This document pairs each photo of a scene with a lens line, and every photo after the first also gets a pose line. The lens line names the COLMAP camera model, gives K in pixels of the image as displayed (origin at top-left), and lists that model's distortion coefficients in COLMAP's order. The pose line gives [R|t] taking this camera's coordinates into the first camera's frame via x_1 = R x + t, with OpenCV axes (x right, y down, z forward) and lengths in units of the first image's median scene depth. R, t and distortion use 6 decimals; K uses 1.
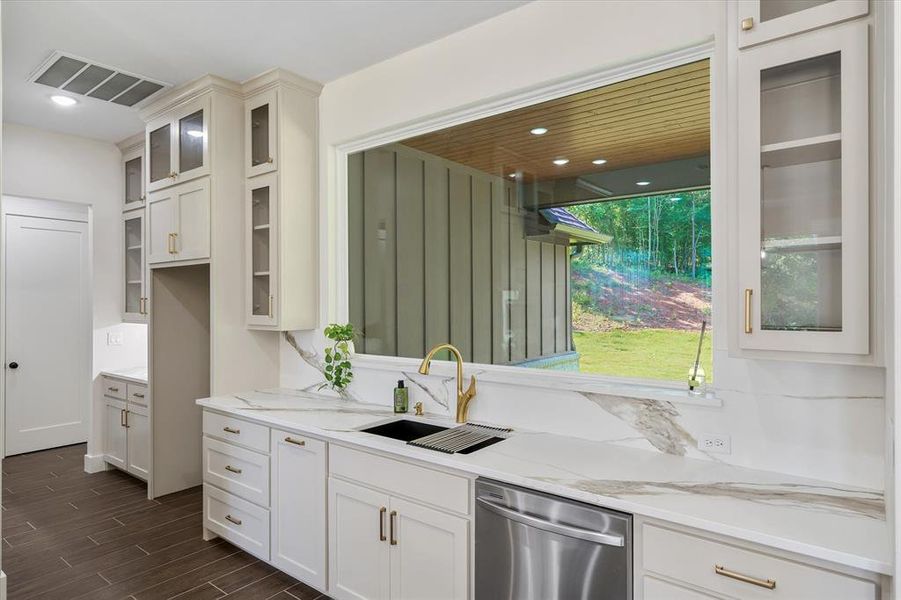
lens RADIAL K [[527.1, 0, 450.5], [0, 527.1, 300.0], [0, 0, 1]] dist [0.000793, 0.000150]
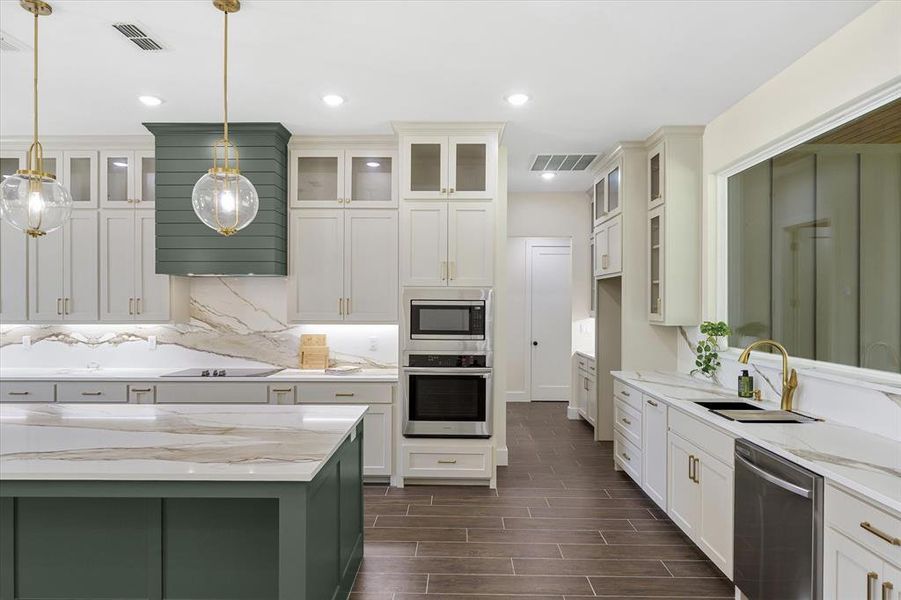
lens RADIAL K [[527.1, 0, 450.5], [0, 527.1, 300.0], [0, 0, 1]] dist [0.000793, 0.000150]
pose [[0.606897, 0.001009, -0.794780, 0.387672], [-0.003292, 0.999994, -0.001244, -0.001259], [0.794774, 0.003372, 0.606896, -0.215749]]
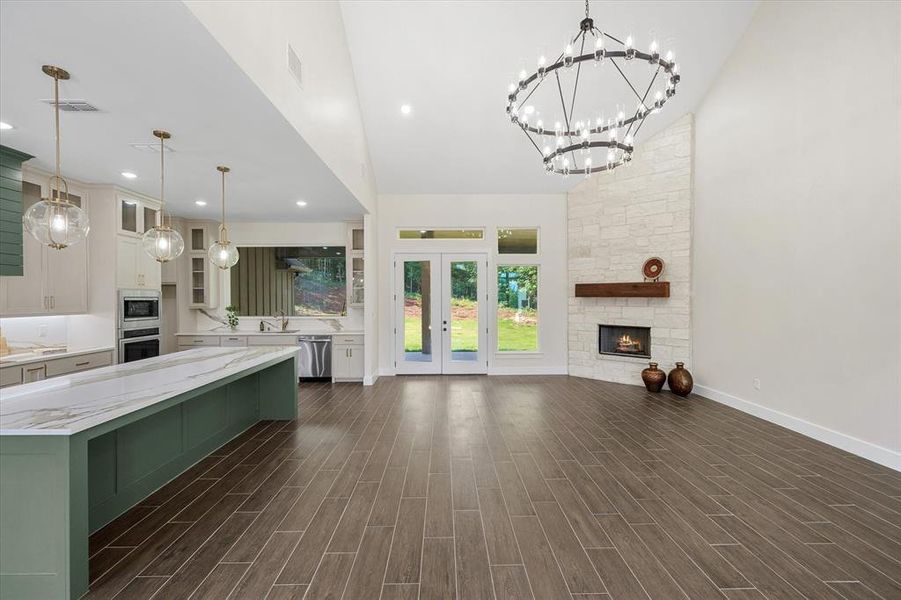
lens RADIAL K [[379.9, 0, 450.5], [0, 379.9, 300.0], [0, 0, 1]] dist [-0.012019, -0.000100]
pose [[0.772101, -0.004869, 0.635481, -0.611777], [0.001579, 0.999982, 0.005744, 0.002132], [-0.635498, -0.003431, 0.772095, -1.437433]]
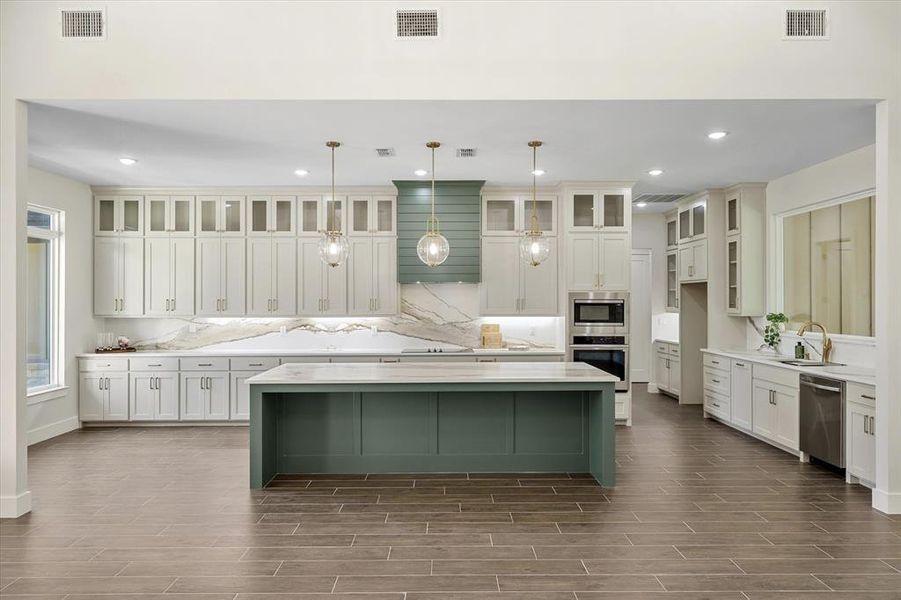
lens RADIAL K [[591.1, 0, 450.5], [0, 591.1, 300.0], [0, 0, 1]] dist [-0.000133, 0.000700]
pose [[0.625566, 0.000478, -0.780171, 0.693224], [0.000477, 0.999999, 0.000995, -0.003179], [0.780171, -0.000995, 0.625565, -1.178984]]
